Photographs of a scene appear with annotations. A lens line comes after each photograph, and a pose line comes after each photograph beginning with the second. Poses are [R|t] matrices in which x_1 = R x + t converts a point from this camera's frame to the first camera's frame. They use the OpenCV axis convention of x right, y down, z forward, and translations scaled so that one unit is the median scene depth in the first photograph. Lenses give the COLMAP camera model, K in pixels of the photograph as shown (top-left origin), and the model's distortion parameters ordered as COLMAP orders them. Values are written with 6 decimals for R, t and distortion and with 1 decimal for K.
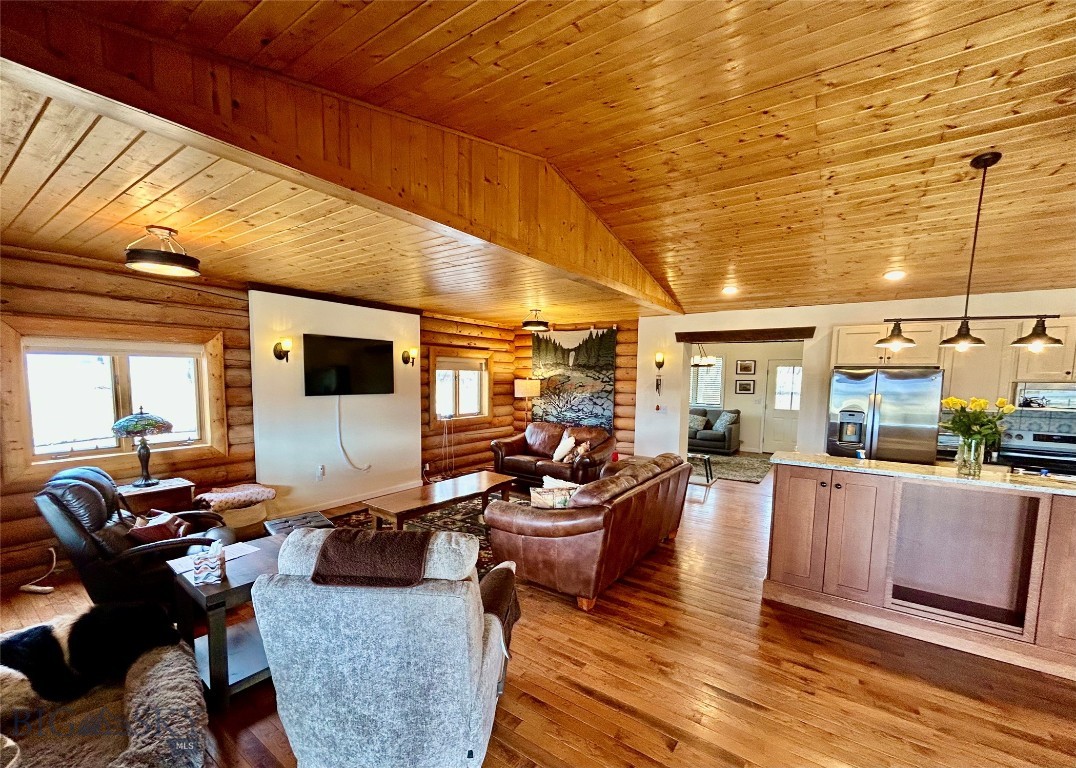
lens RADIAL K [[443.7, 0, 527.7], [0, 443.7, 416.6], [0, 0, 1]] dist [0.004262, -0.000259]
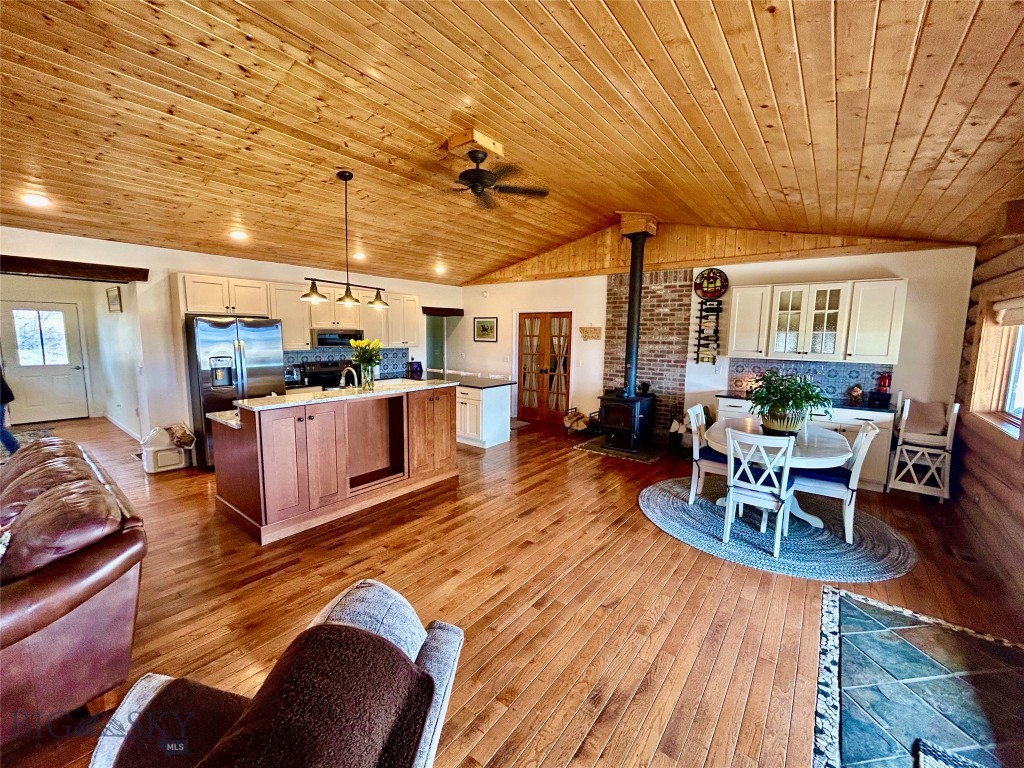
lens RADIAL K [[414.4, 0, 511.6], [0, 414.4, 385.1], [0, 0, 1]] dist [-0.004512, 0.000797]
pose [[0.044593, -0.137042, 0.989561, -0.174031], [0.082454, 0.987672, 0.133065, -0.015458], [-0.995597, 0.075660, 0.055343, 0.200373]]
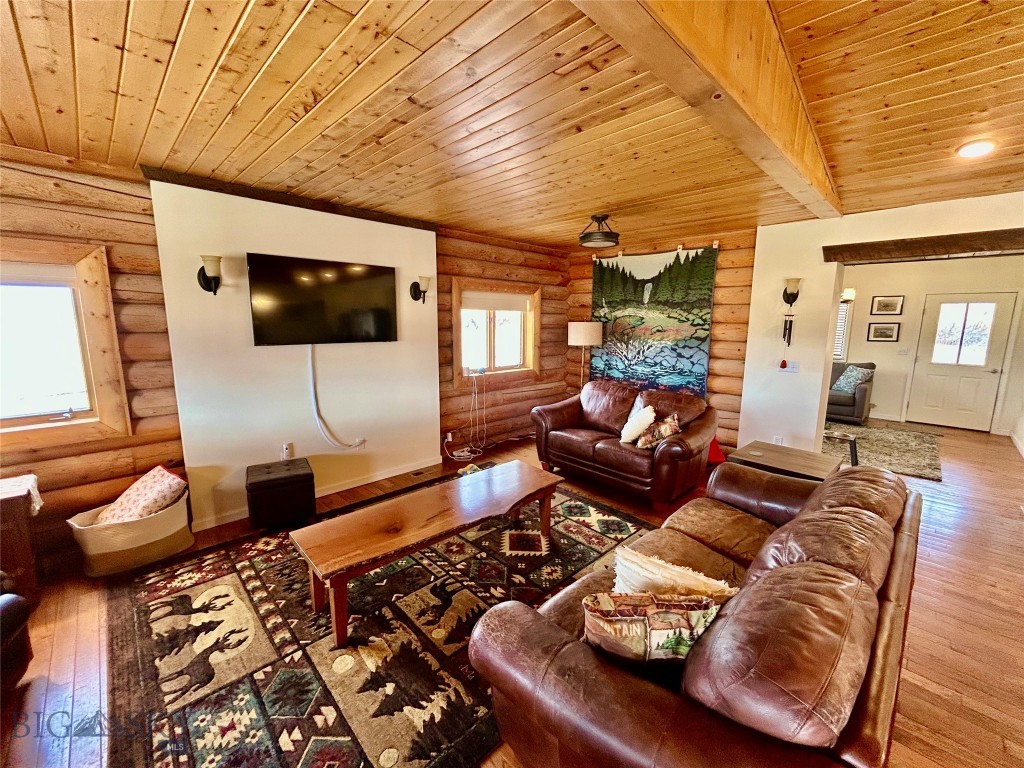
lens RADIAL K [[414.4, 0, 513.0], [0, 414.4, 383.6], [0, 0, 1]] dist [-0.004512, 0.000797]
pose [[0.985052, 0.022766, -0.170745, 0.001307], [-0.012587, 0.998091, 0.060457, -0.025341], [0.171796, -0.057404, 0.983459, 0.351858]]
